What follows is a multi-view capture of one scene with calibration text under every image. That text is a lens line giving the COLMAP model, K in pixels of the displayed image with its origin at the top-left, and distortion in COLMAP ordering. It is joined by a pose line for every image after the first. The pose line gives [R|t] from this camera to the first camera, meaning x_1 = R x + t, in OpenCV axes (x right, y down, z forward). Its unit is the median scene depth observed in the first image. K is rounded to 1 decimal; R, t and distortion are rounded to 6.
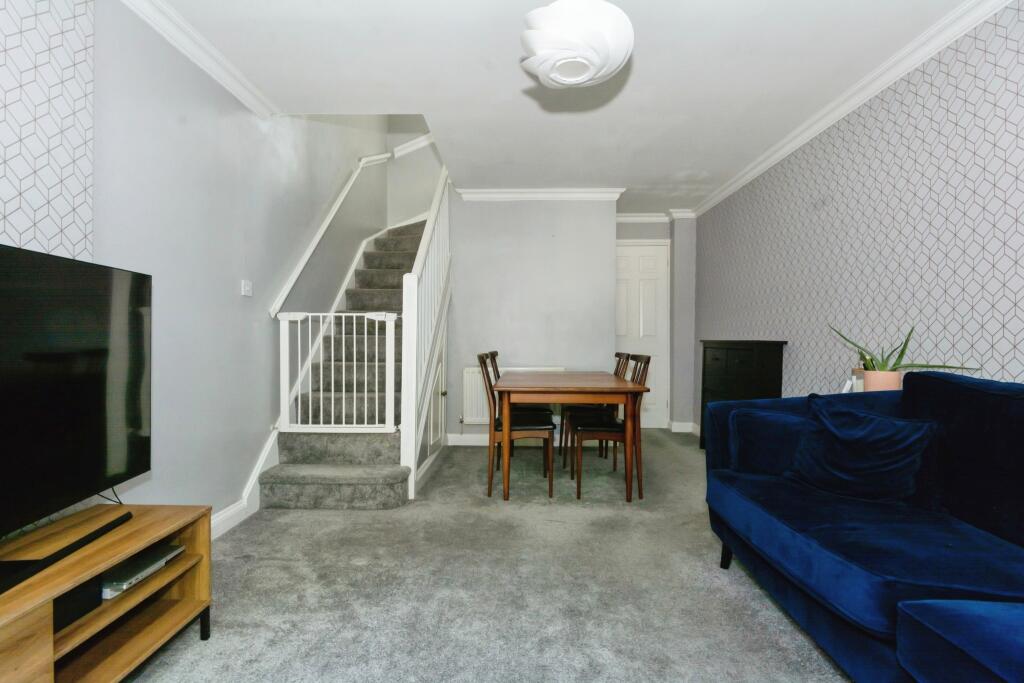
lens RADIAL K [[481.9, 0, 512.0], [0, 481.9, 341.5], [0, 0, 1]] dist [-0.001027, 0.000270]
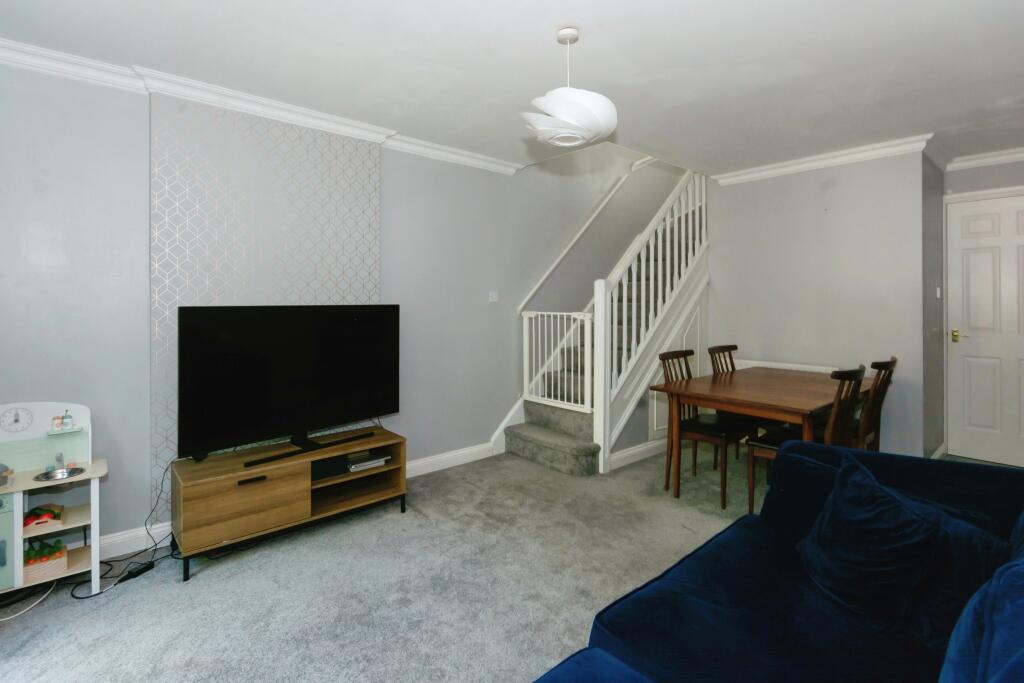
lens RADIAL K [[494.3, 0, 512.4], [0, 494.3, 295.9], [0, 0, 1]] dist [0.000082, 0.000218]
pose [[0.676925, -0.008513, -0.736003, 0.560003], [-0.004645, 0.999864, -0.015837, -0.086060], [0.736037, 0.014140, 0.676793, 0.031416]]
